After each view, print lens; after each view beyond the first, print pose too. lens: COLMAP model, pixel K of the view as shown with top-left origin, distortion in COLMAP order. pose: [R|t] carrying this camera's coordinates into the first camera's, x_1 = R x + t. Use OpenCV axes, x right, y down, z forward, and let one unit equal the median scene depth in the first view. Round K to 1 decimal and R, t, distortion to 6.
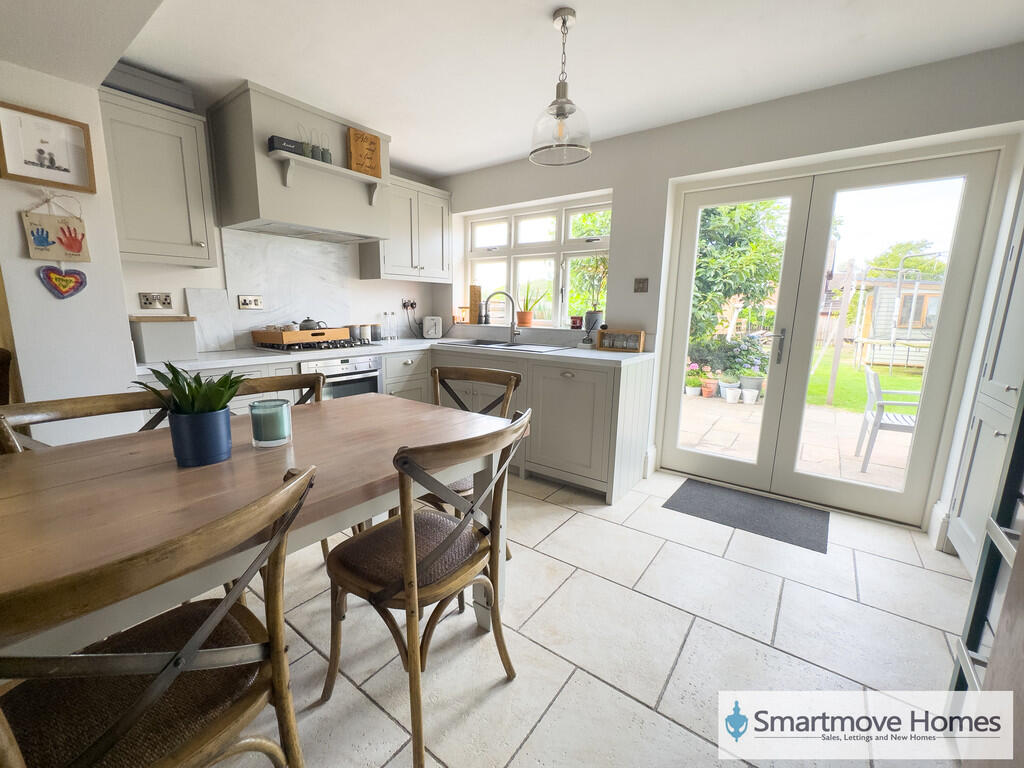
lens RADIAL K [[420.5, 0, 496.6], [0, 420.5, 383.6], [0, 0, 1]] dist [-0.004571, -0.000402]
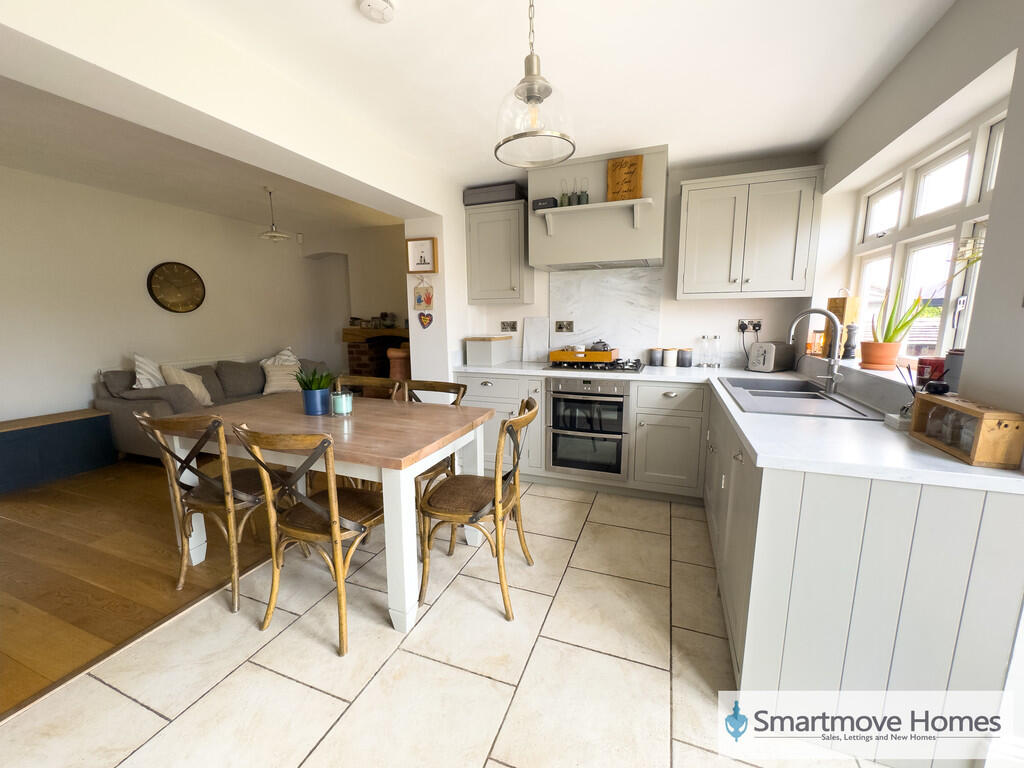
lens RADIAL K [[407.8, 0, 512.0], [0, 407.8, 384.0], [0, 0, 1]] dist [-0.003834, 0.000185]
pose [[0.295480, 0.141509, -0.944810, 0.515019], [-0.159002, 0.982460, 0.097422, -0.107604], [0.942024, 0.121440, 0.312797, 0.443346]]
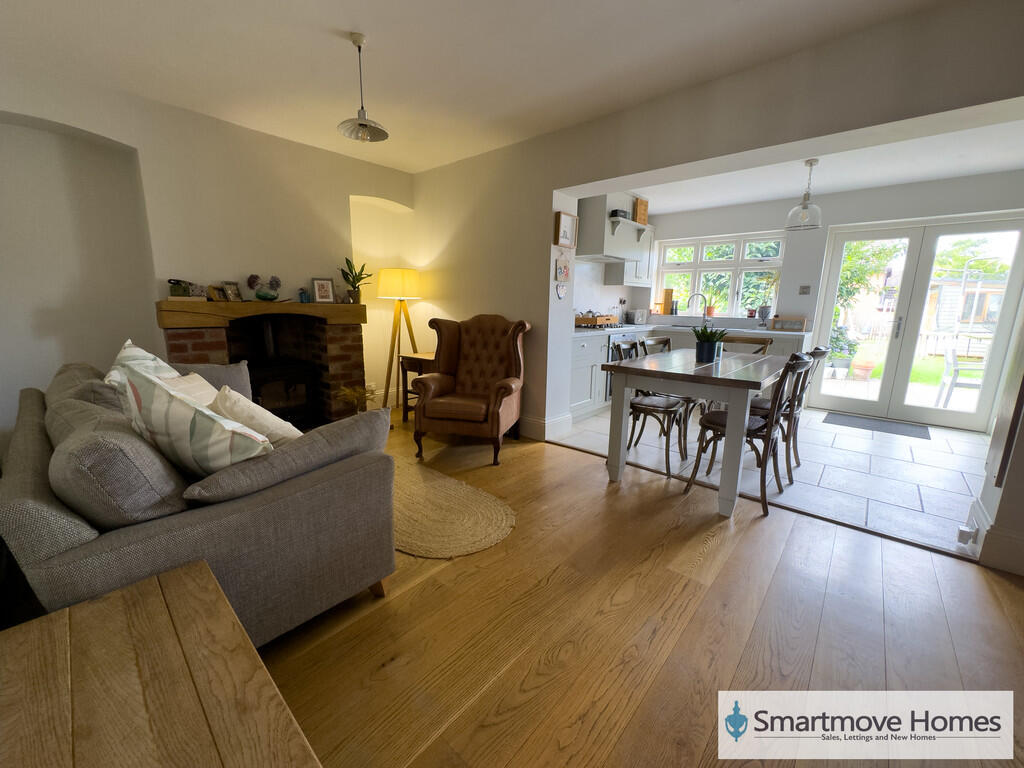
lens RADIAL K [[407.8, 0, 512.0], [0, 407.8, 384.0], [0, 0, 1]] dist [-0.003834, 0.000185]
pose [[0.998059, 0.014413, -0.060577, -0.649800], [-0.013366, 0.999755, 0.017639, 0.109154], [0.060816, -0.016795, 0.998008, -0.609832]]
